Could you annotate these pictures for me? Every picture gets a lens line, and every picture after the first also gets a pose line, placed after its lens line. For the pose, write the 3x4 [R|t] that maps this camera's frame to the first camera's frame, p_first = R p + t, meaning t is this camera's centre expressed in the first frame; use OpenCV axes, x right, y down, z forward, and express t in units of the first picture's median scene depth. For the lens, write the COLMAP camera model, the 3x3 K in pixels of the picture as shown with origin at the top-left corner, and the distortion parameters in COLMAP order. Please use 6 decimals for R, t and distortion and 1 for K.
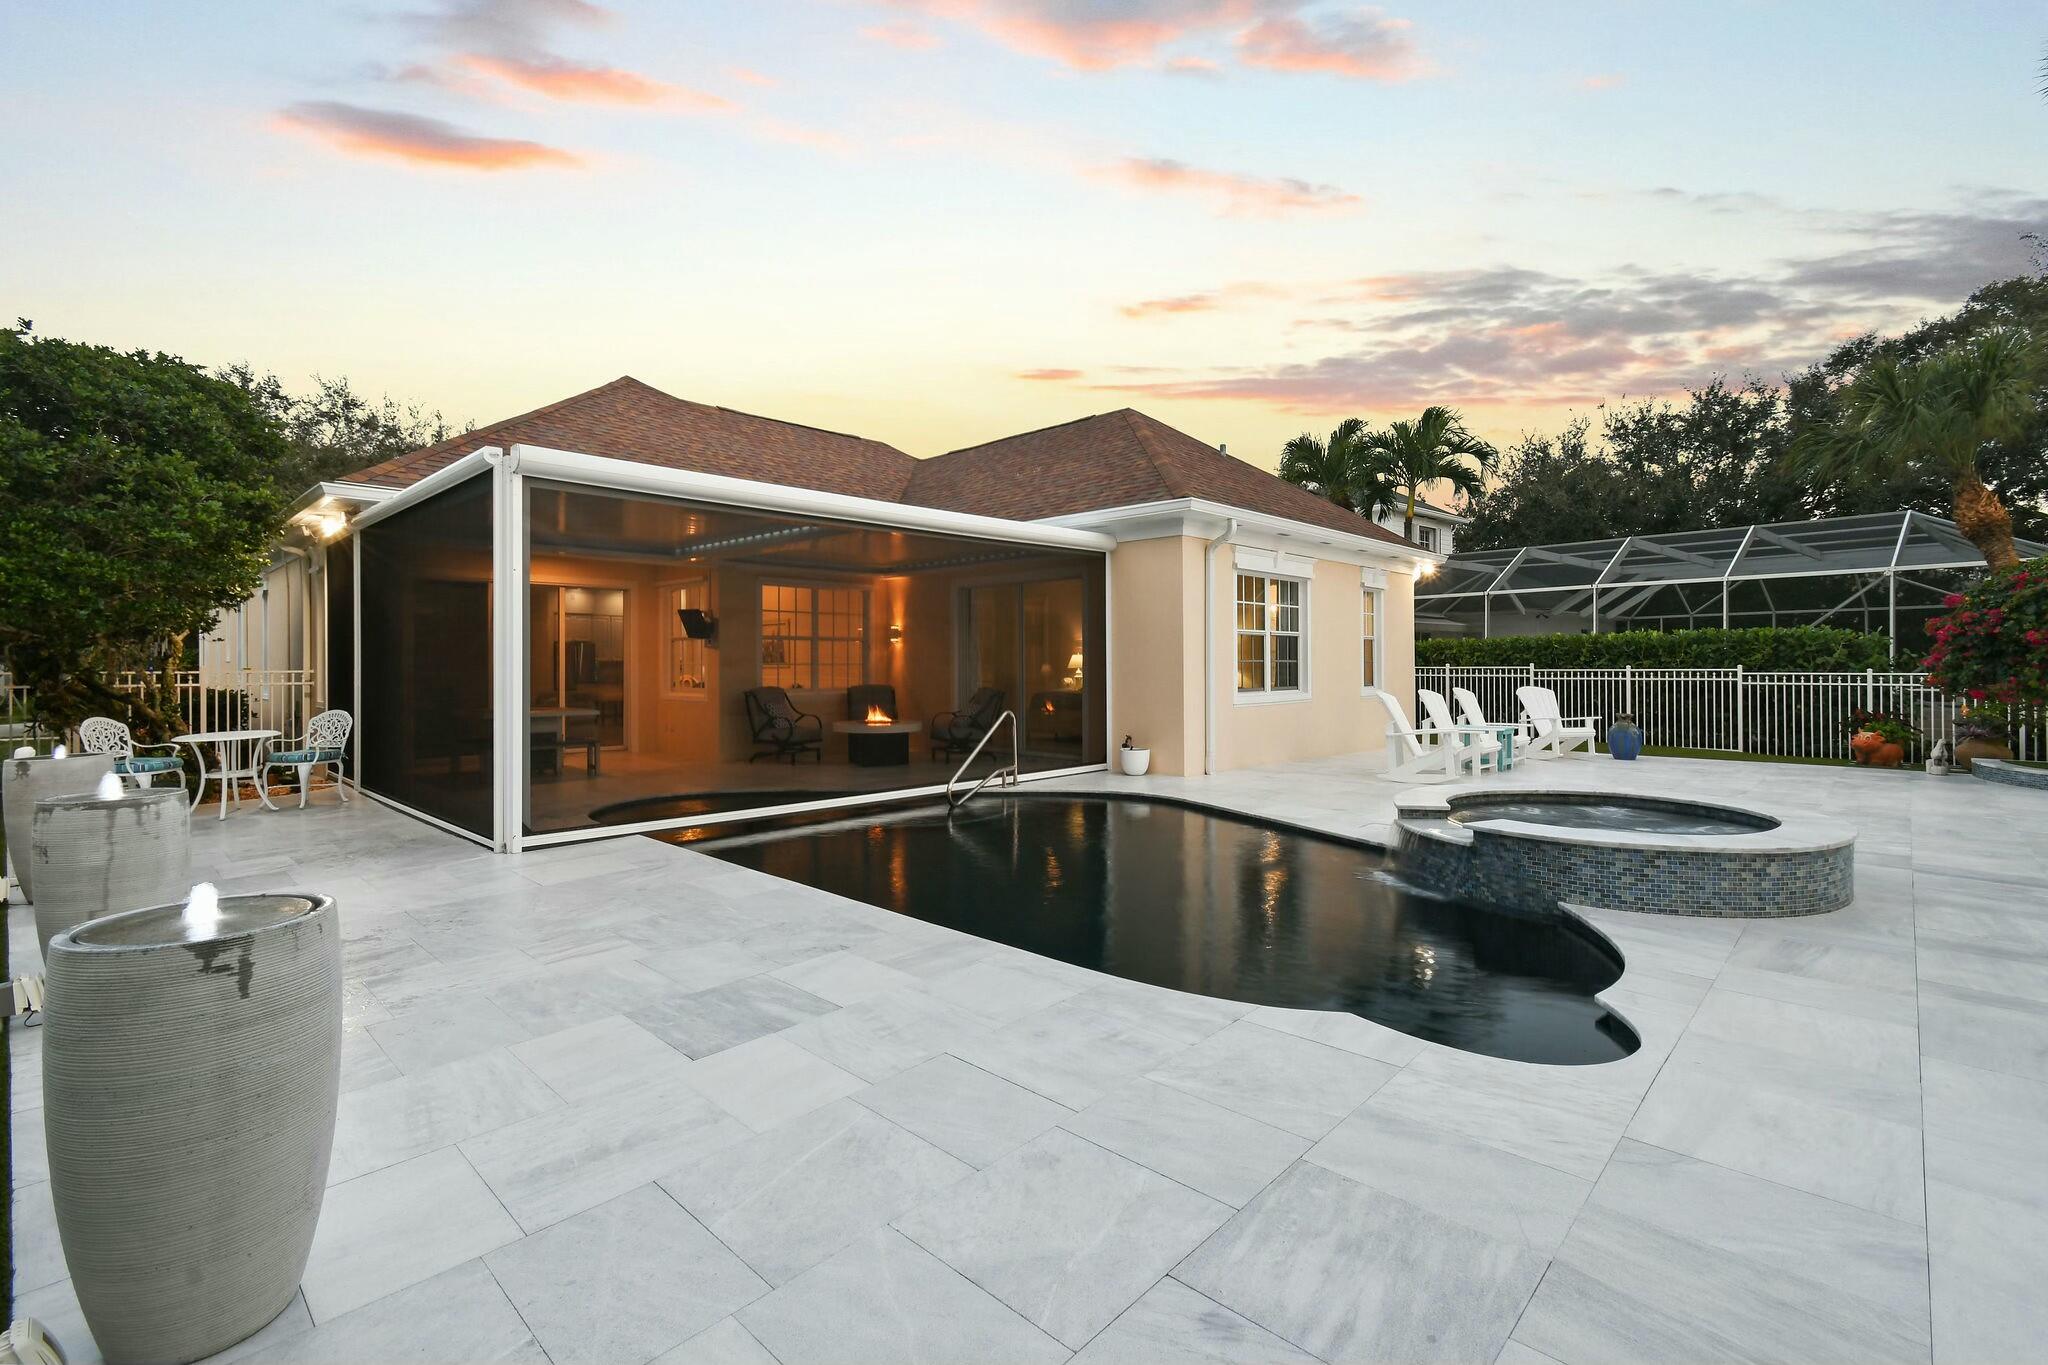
lens RADIAL K [[904.1, 0, 1028.9], [0, 904.1, 649.1], [0, 0, 1]] dist [0.003288, -0.000076]
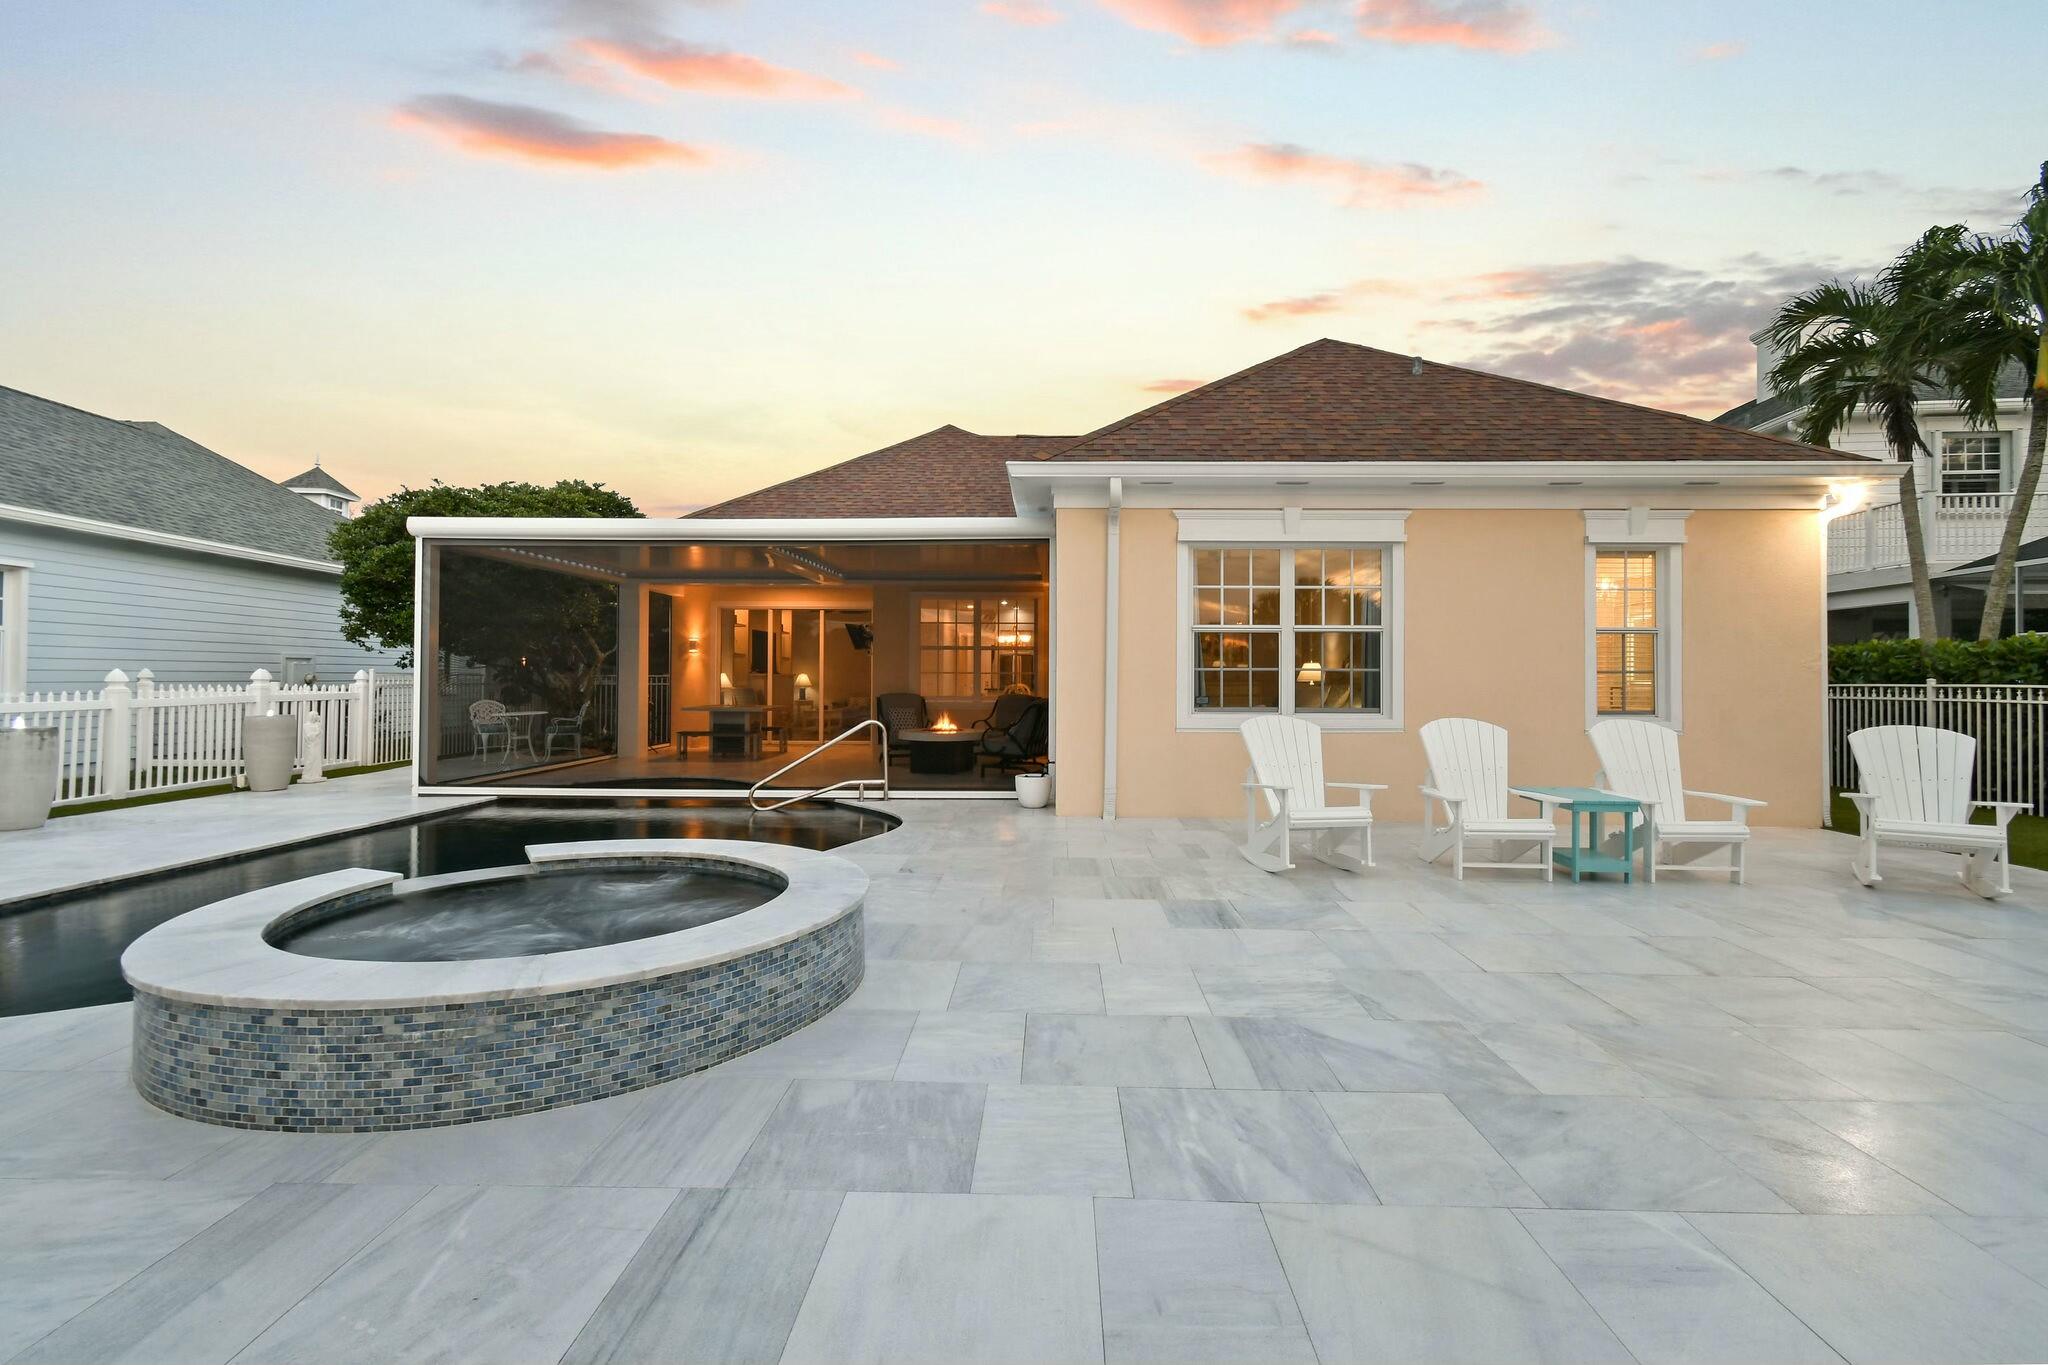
lens RADIAL K [[904.1, 0, 1028.9], [0, 904.1, 649.1], [0, 0, 1]] dist [0.003288, -0.000076]
pose [[0.675117, -0.015770, -0.737543, 0.605465], [0.005329, 0.999850, -0.016501, 0.007375], [0.737692, 0.007210, 0.675099, 0.371463]]
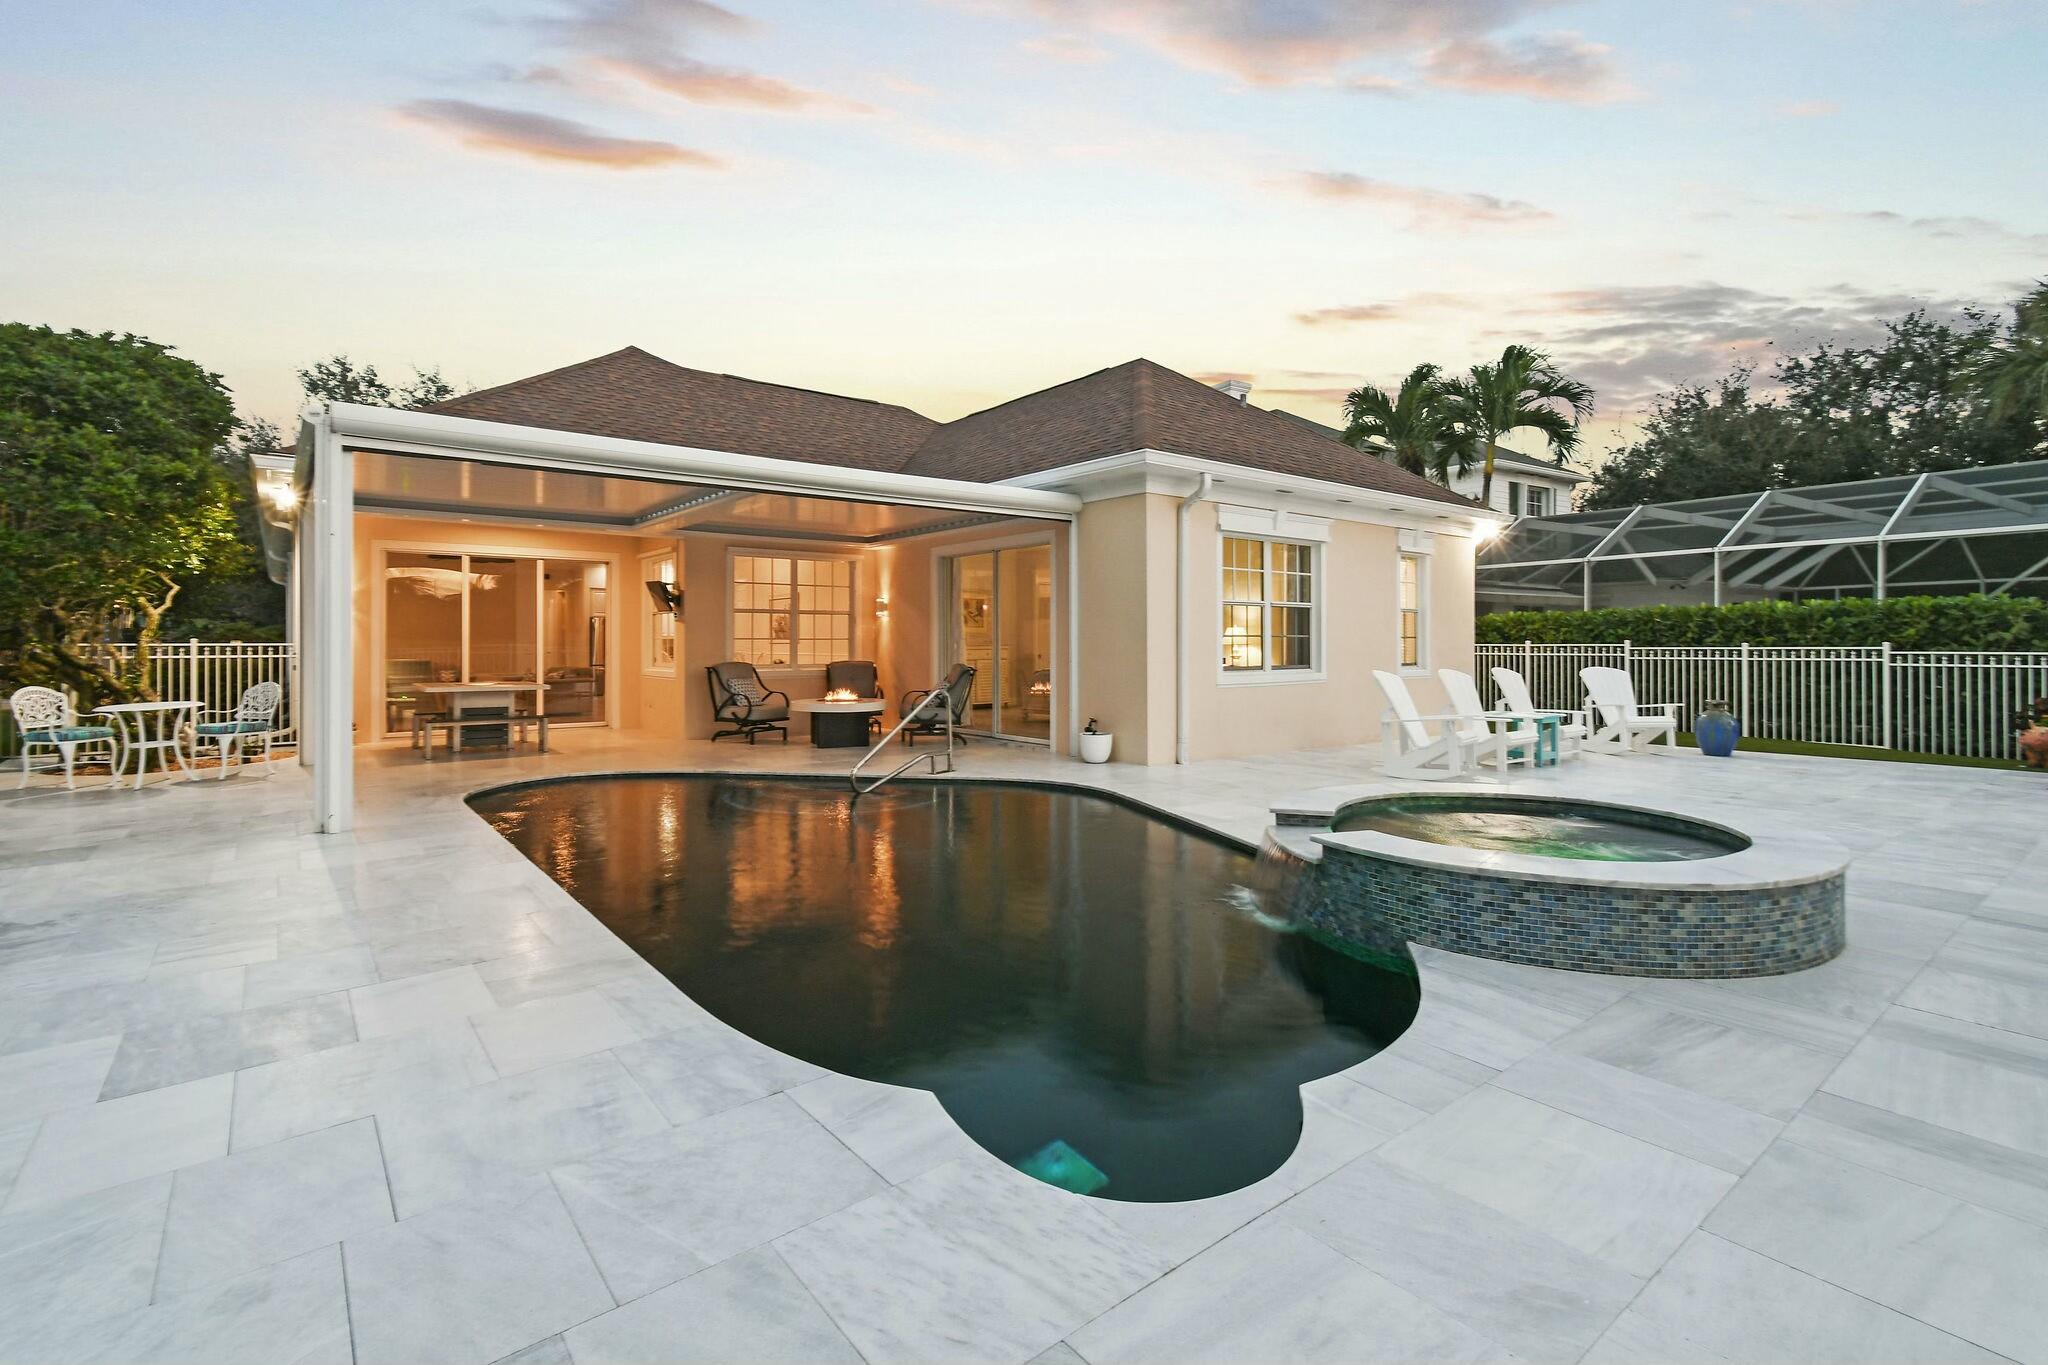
lens RADIAL K [[933.8, 0, 1019.6], [0, 933.8, 629.1], [0, 0, 1]] dist [0.003291, -0.000769]
pose [[0.990695, 0.000507, -0.136098, 0.141059], [-0.000222, 0.999998, 0.002109, 0.004649], [0.136098, -0.002059, 0.990693, 0.064791]]
